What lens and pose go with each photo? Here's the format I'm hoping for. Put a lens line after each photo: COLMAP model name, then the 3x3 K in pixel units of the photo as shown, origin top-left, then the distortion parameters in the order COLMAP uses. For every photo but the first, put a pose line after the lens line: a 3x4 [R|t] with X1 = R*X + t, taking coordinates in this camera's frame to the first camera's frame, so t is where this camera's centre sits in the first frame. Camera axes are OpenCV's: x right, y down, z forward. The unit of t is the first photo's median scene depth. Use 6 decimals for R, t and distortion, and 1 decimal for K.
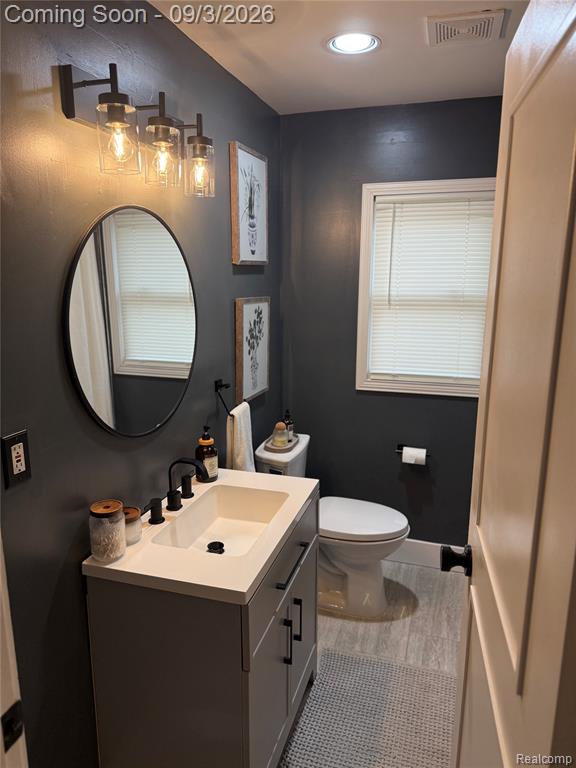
lens RADIAL K [[537.8, 0, 288.0], [0, 537.8, 384.0], [0, 0, 1]] dist [0.107777, -0.208637]
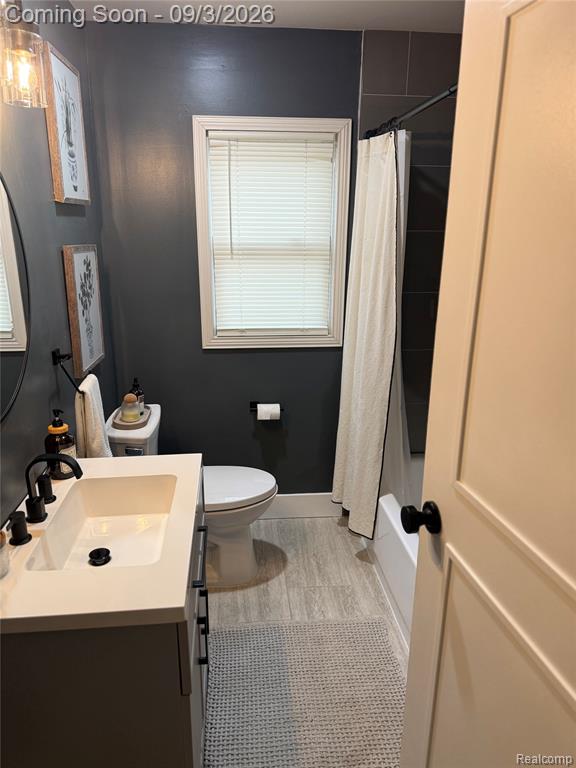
lens RADIAL K [[537.8, 0, 288.0], [0, 537.8, 384.0], [0, 0, 1]] dist [0.107777, -0.208637]
pose [[0.917554, -0.103635, 0.383869, -0.115276], [0.072181, 0.992809, 0.095500, -0.008537], [-0.391006, -0.059919, 0.918436, 0.111390]]
